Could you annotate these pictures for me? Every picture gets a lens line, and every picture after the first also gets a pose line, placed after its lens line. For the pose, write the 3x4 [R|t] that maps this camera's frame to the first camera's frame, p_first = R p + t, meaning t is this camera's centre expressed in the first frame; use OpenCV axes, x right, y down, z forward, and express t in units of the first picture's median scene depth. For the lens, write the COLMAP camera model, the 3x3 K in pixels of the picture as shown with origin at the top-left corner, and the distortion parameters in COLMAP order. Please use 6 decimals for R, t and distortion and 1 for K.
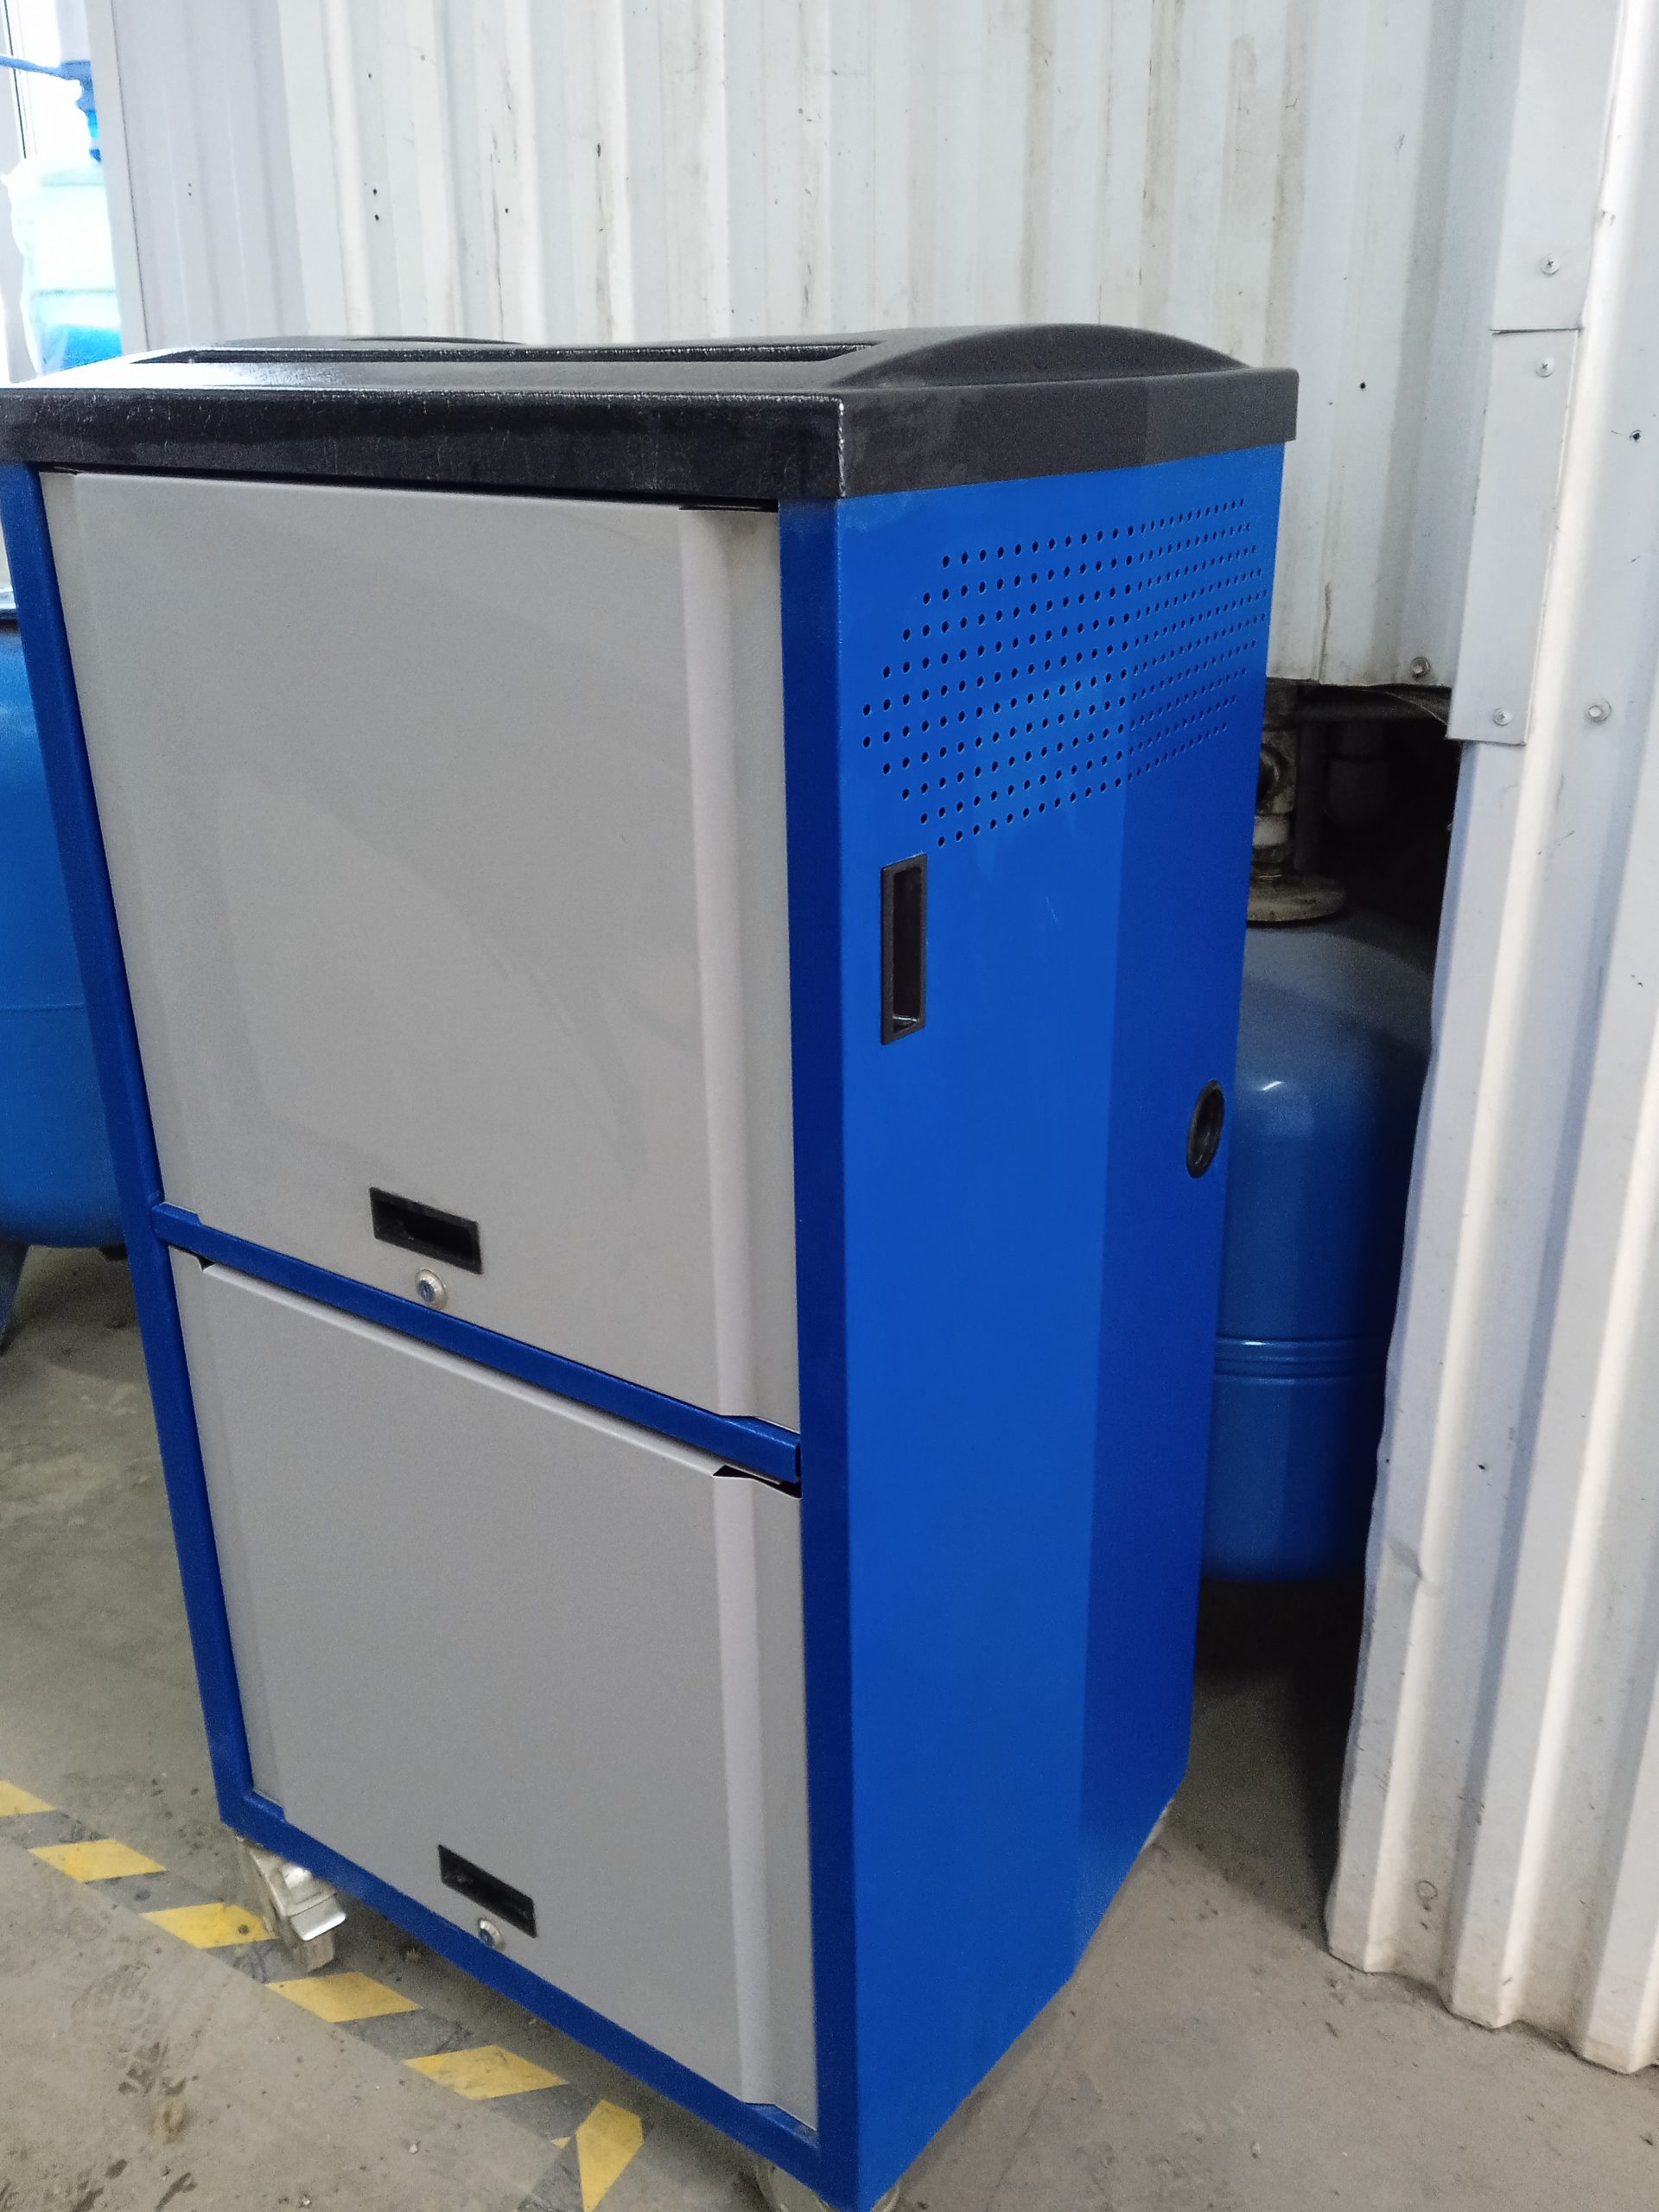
lens RADIAL K [[1857.7, 0, 829.5], [0, 1857.7, 1106.0], [0, 0, 1]] dist [0.116085, -0.192416]
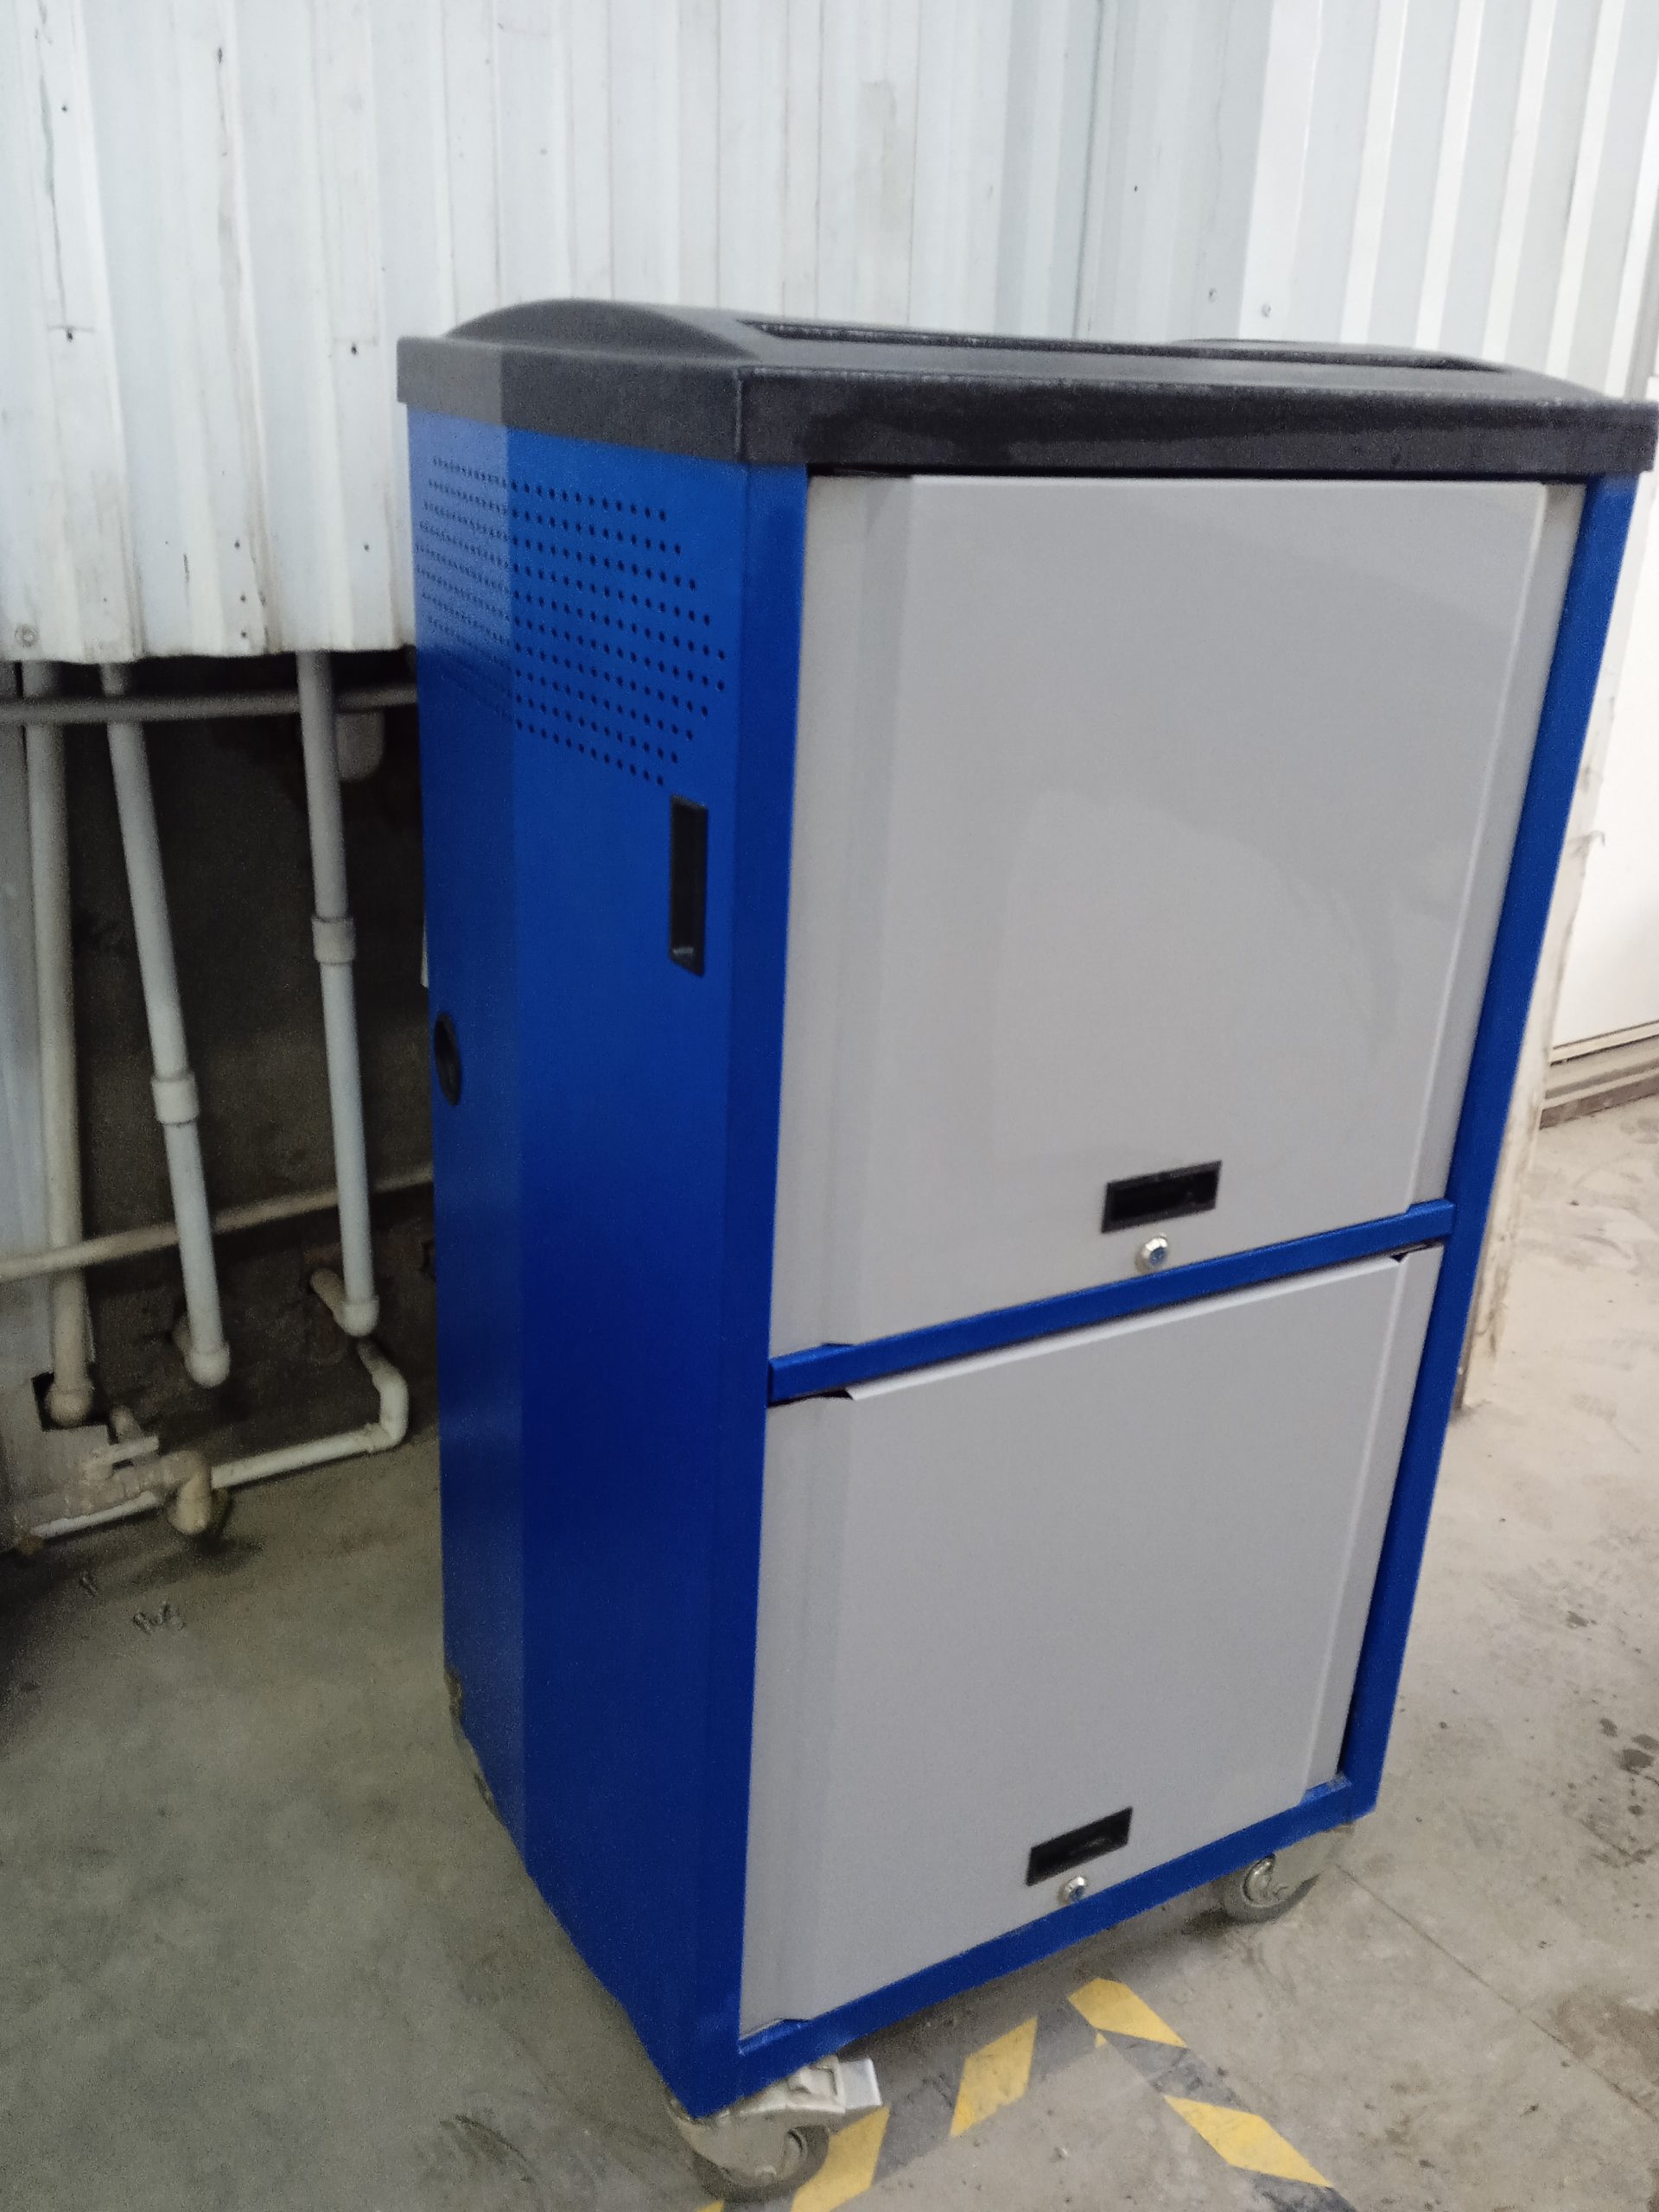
lens RADIAL K [[1853.0, 0, 827.9], [0, 1853.0, 1090.3], [0, 0, 1]] dist [0.125625, -0.190360]
pose [[0.425107, -0.303598, 0.852709, -0.949880], [0.290393, 0.938017, 0.189200, -0.195190], [-0.857296, 0.167191, 0.486920, 0.529141]]
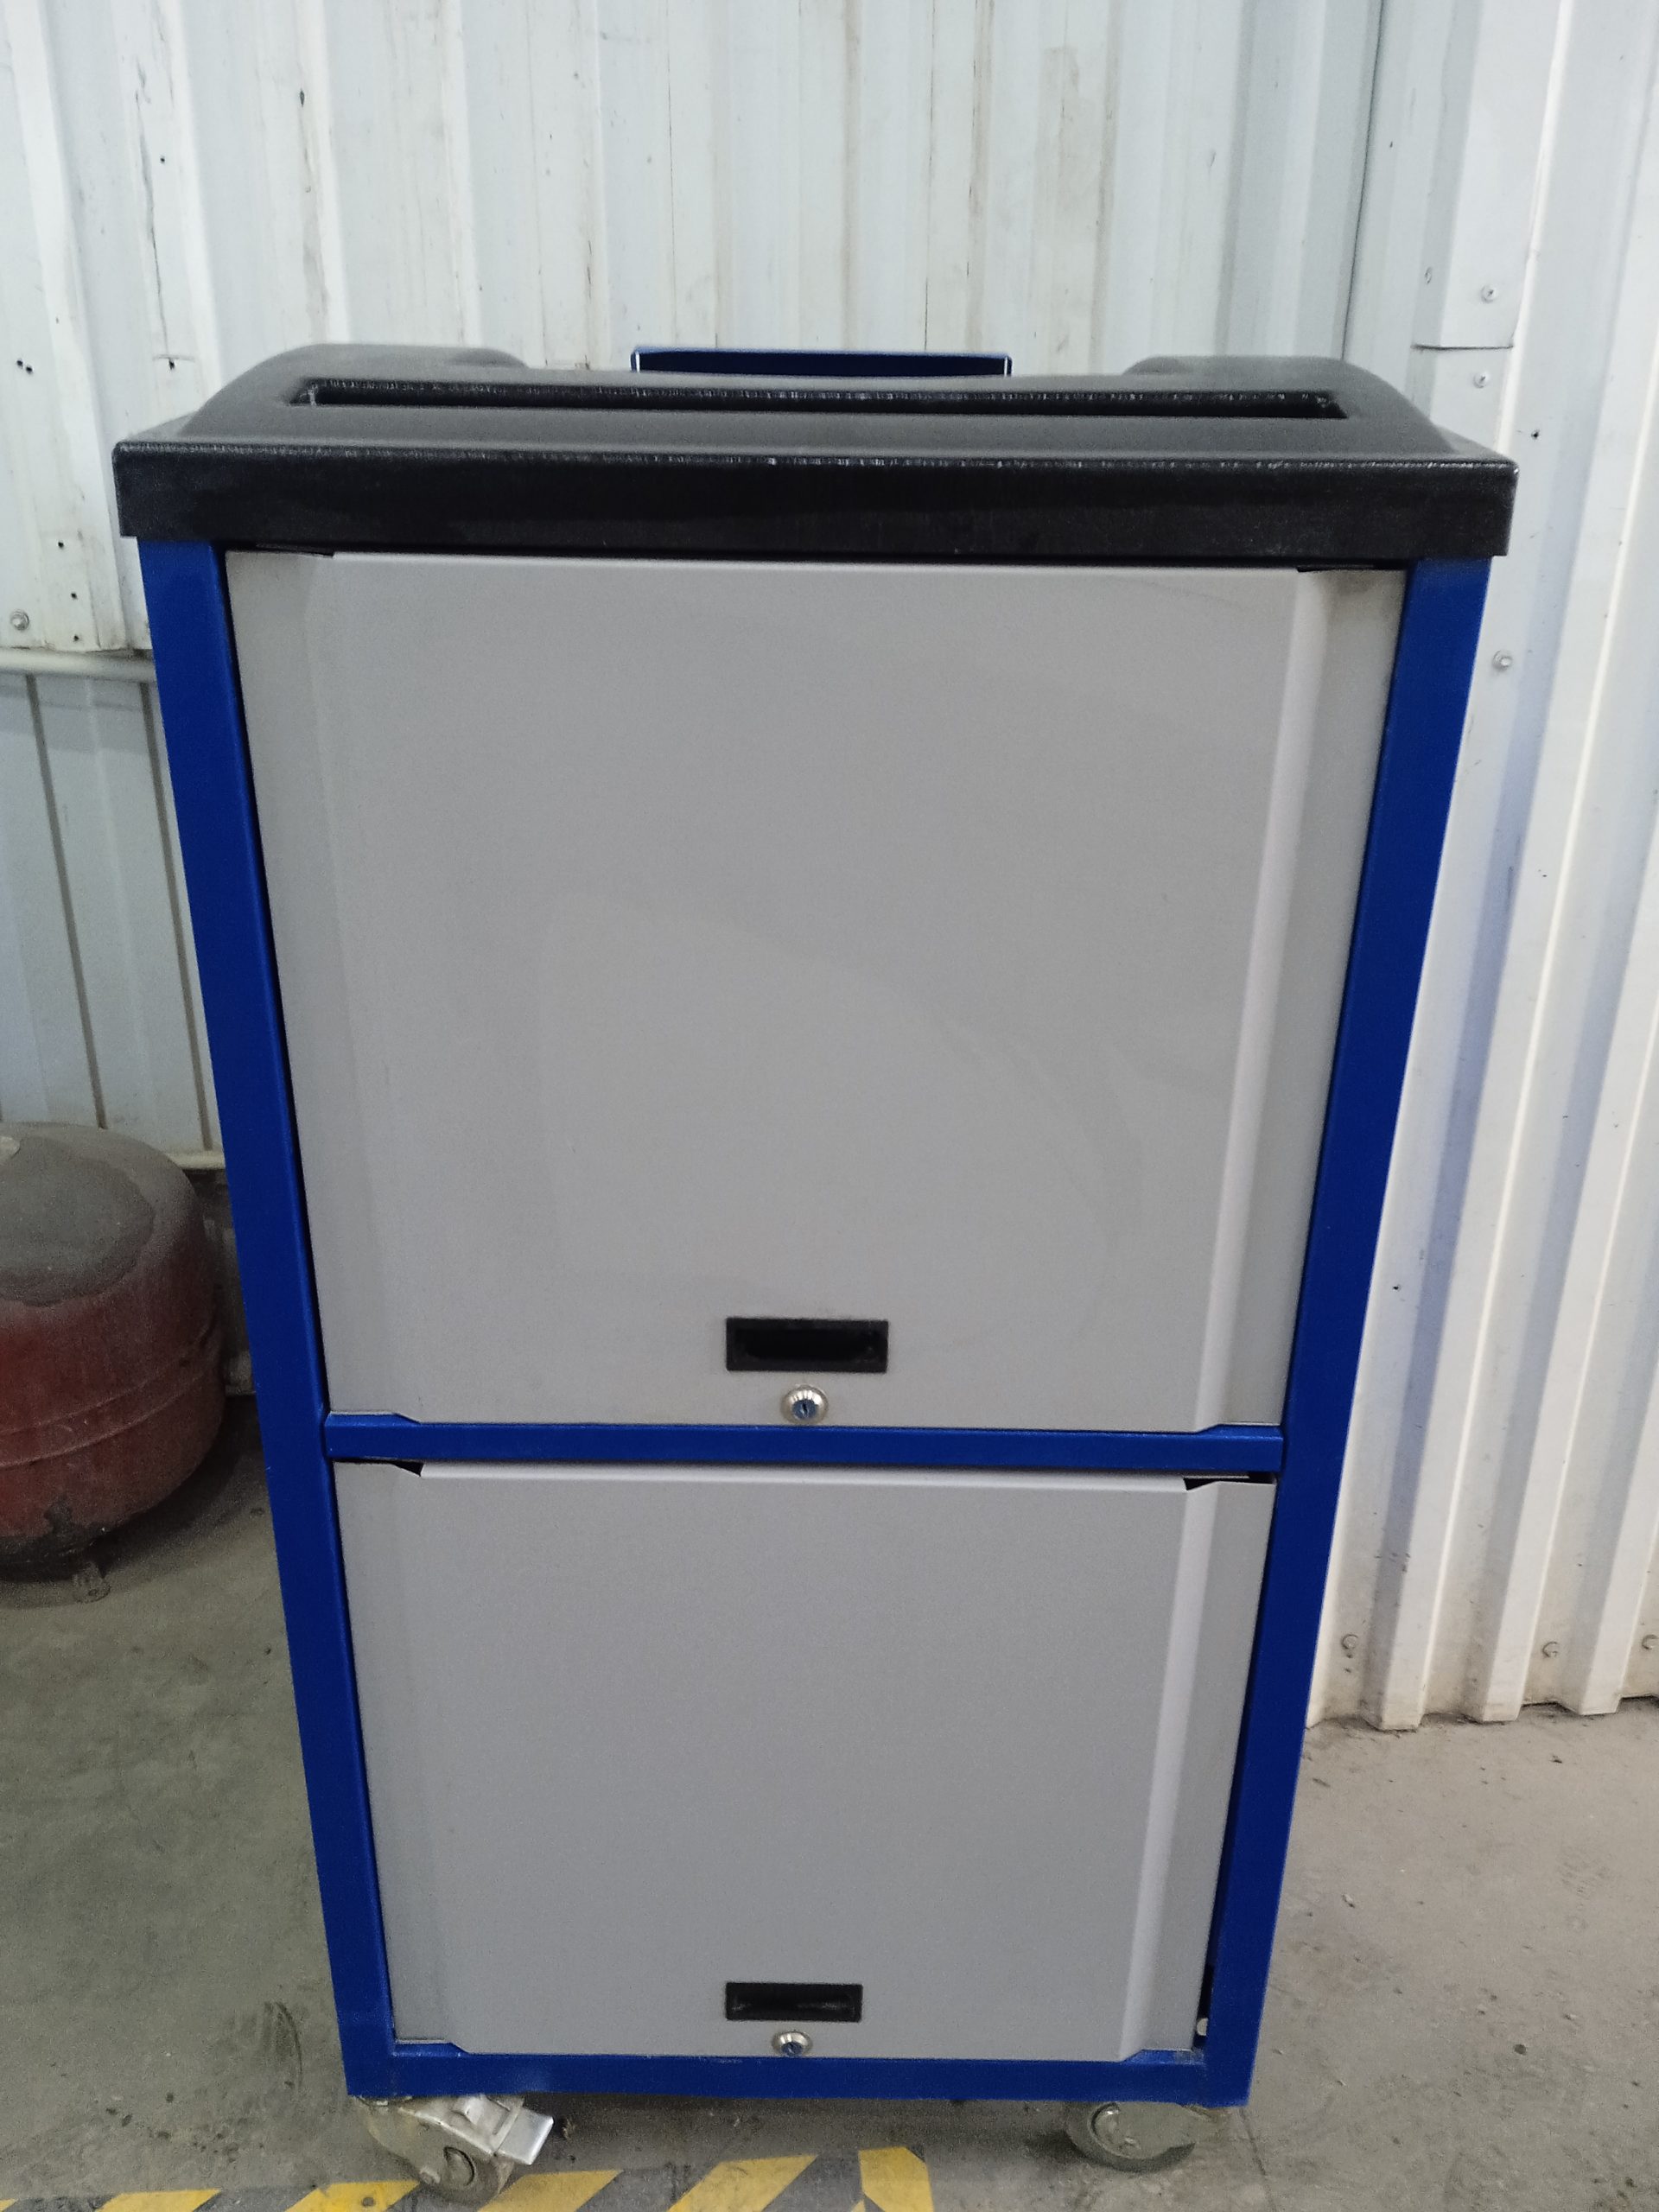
lens RADIAL K [[1846.4, 0, 819.2], [0, 1846.4, 1102.2], [0, 0, 1]] dist [0.122120, -0.190449]
pose [[0.822140, -0.221237, 0.524537, -0.546519], [0.193064, 0.975147, 0.108693, -0.123157], [-0.535548, 0.011908, 0.844421, 0.179207]]
